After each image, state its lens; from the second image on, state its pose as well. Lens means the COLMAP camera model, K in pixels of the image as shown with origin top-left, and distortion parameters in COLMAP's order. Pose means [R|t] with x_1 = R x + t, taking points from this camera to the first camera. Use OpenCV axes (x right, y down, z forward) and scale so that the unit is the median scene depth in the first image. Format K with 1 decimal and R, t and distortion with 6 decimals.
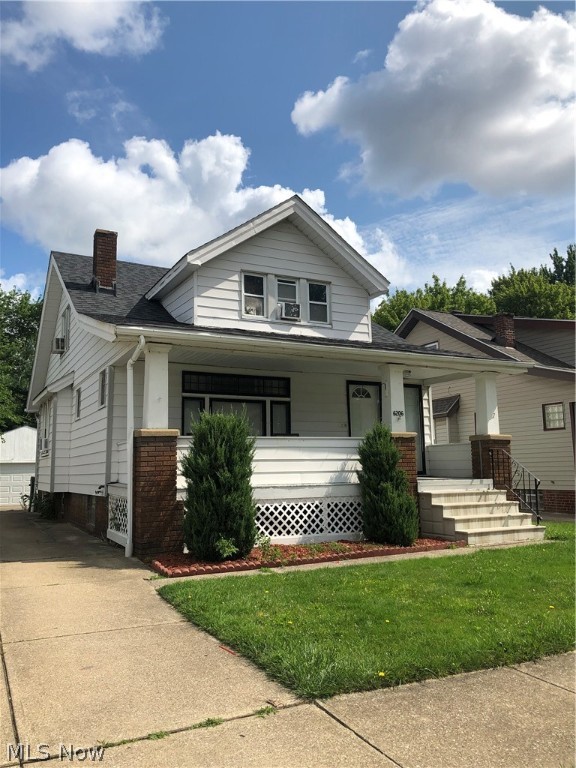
lens RADIAL K [[627.4, 0, 287.7], [0, 627.4, 379.2], [0, 0, 1]] dist [0.033836, -0.032789]
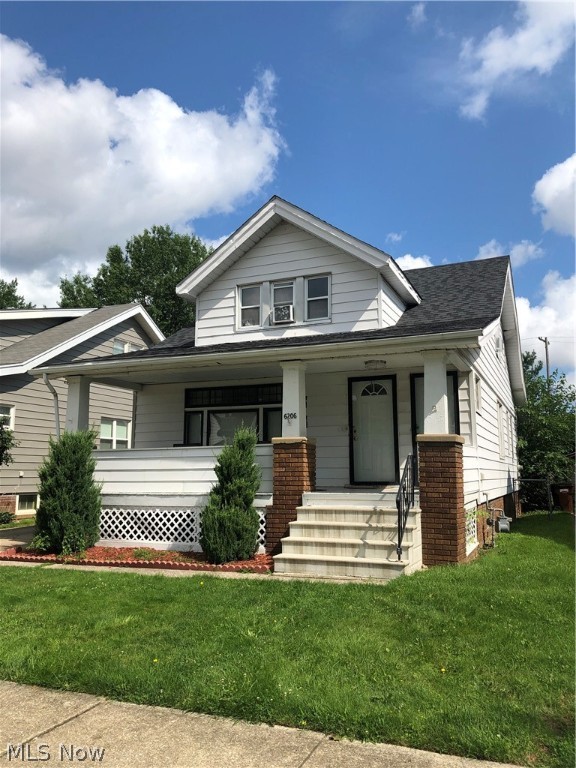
lens RADIAL K [[627.4, 0, 284.4], [0, 627.4, 379.8], [0, 0, 1]] dist [0.033836, -0.032789]
pose [[0.639189, -0.102917, -0.762132, 0.852782], [0.104300, 0.993450, -0.046679, 0.043763], [0.761944, -0.049654, 0.645737, 0.427728]]
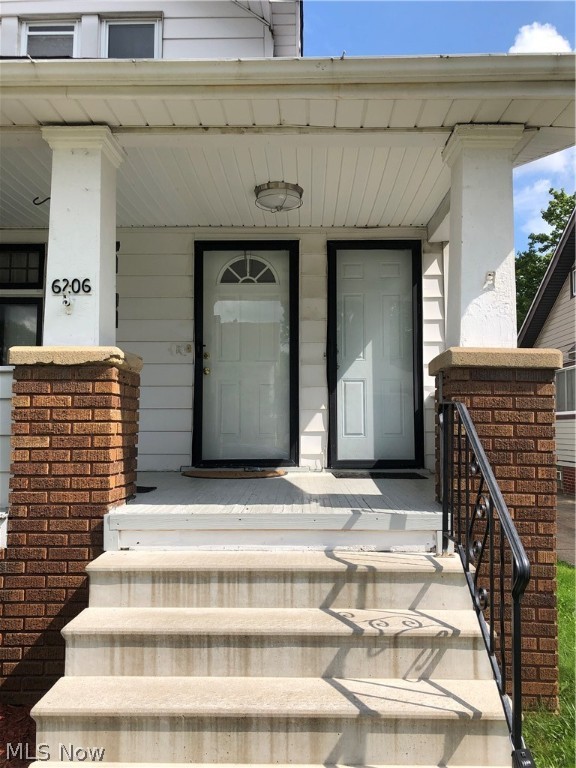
lens RADIAL K [[627.4, 0, 299.5], [0, 627.4, 384.8], [0, 0, 1]] dist [0.033836, -0.032789]
pose [[0.886946, -0.019841, -0.461447, 0.414926], [0.056377, 0.996257, 0.065526, 0.087784], [0.458420, -0.084133, 0.884744, 0.780851]]
